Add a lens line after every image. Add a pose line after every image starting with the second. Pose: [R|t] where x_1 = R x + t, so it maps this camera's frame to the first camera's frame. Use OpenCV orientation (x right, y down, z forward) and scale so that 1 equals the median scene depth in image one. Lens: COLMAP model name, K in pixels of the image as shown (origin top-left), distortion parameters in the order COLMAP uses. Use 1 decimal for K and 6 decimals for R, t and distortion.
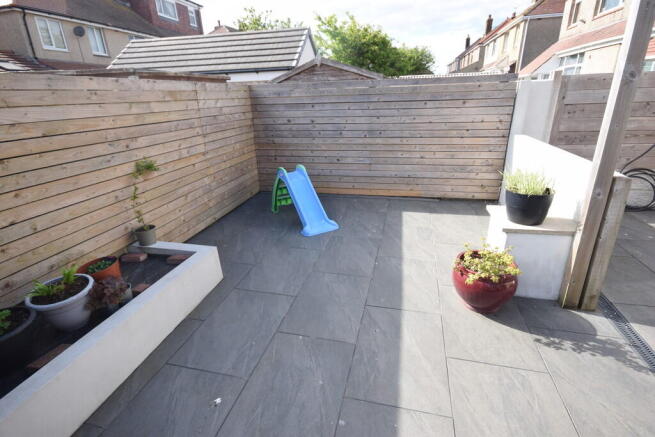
lens RADIAL K [[328.0, 0, 327.3], [0, 328.0, 212.5], [0, 0, 1]] dist [0.028312, -0.014969]
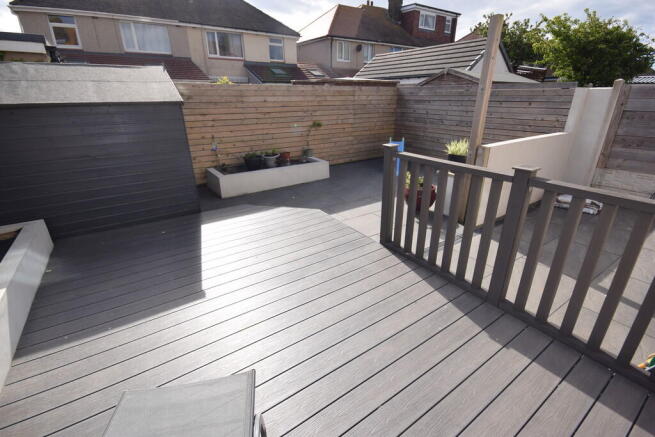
lens RADIAL K [[301.4, 0, 328.6], [0, 301.4, 216.5], [0, 0, 1]] dist [0.002156, -0.000456]
pose [[0.738835, 0.278222, -0.613771, 0.624459], [-0.246216, 0.959275, 0.138452, 0.107499], [0.627296, 0.048828, 0.777249, -0.351649]]
